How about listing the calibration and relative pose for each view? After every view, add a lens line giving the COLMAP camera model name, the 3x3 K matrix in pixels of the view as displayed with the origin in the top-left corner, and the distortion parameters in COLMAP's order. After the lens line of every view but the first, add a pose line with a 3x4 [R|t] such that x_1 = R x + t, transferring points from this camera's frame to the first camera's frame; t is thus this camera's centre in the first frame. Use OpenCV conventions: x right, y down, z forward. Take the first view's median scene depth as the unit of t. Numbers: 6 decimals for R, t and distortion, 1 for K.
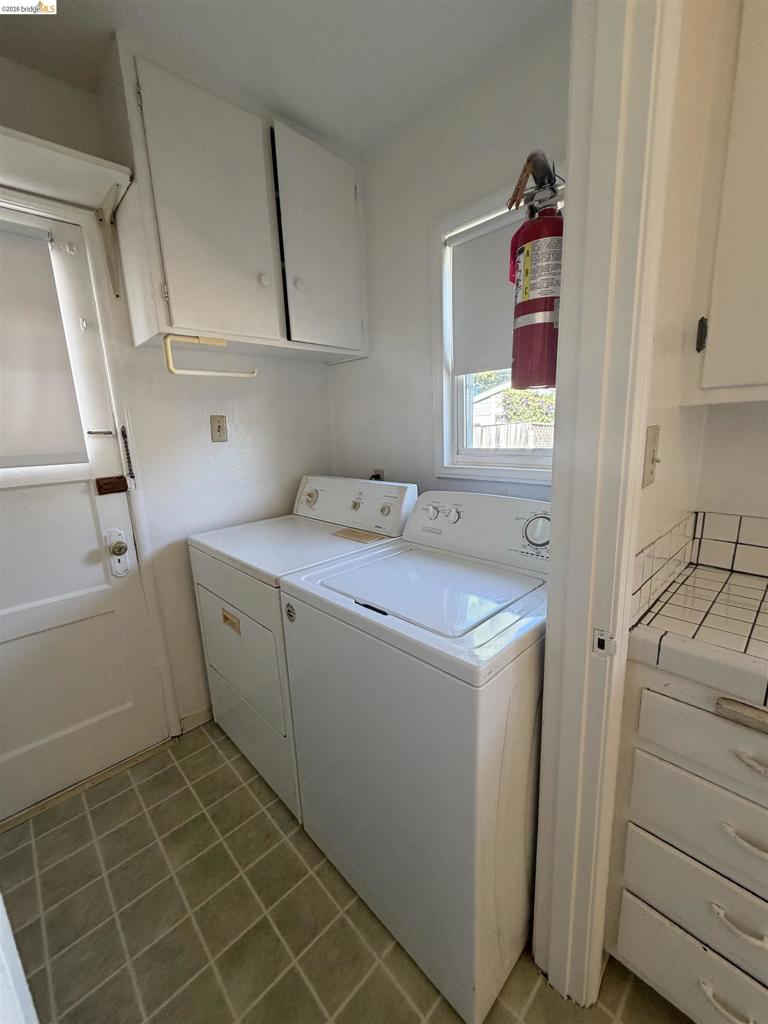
lens RADIAL K [[413.7, 0, 384.0], [0, 413.7, 510.5], [0, 0, 1]] dist [-0.002817, -0.000462]
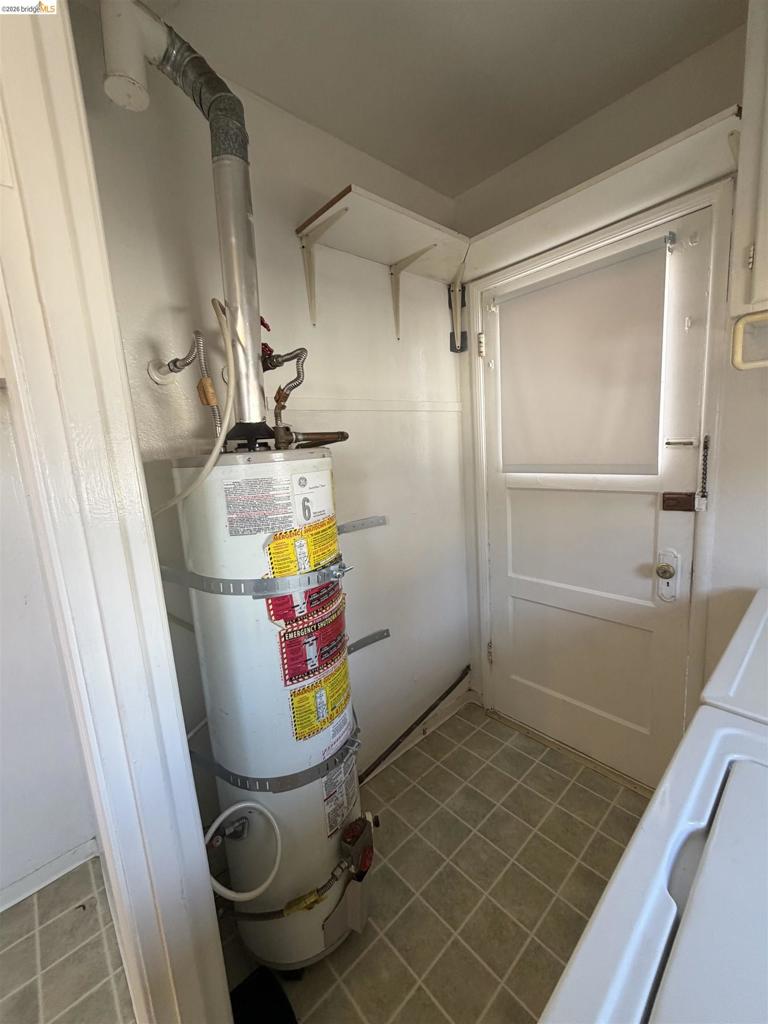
lens RADIAL K [[413.7, 0, 384.2], [0, 413.7, 513.8], [0, 0, 1]] dist [-0.002817, -0.000462]
pose [[-0.023754, 0.204856, -0.978504, 0.241466], [-0.140353, 0.968403, 0.206149, -0.134393], [0.989817, 0.142233, 0.005748, 0.377254]]
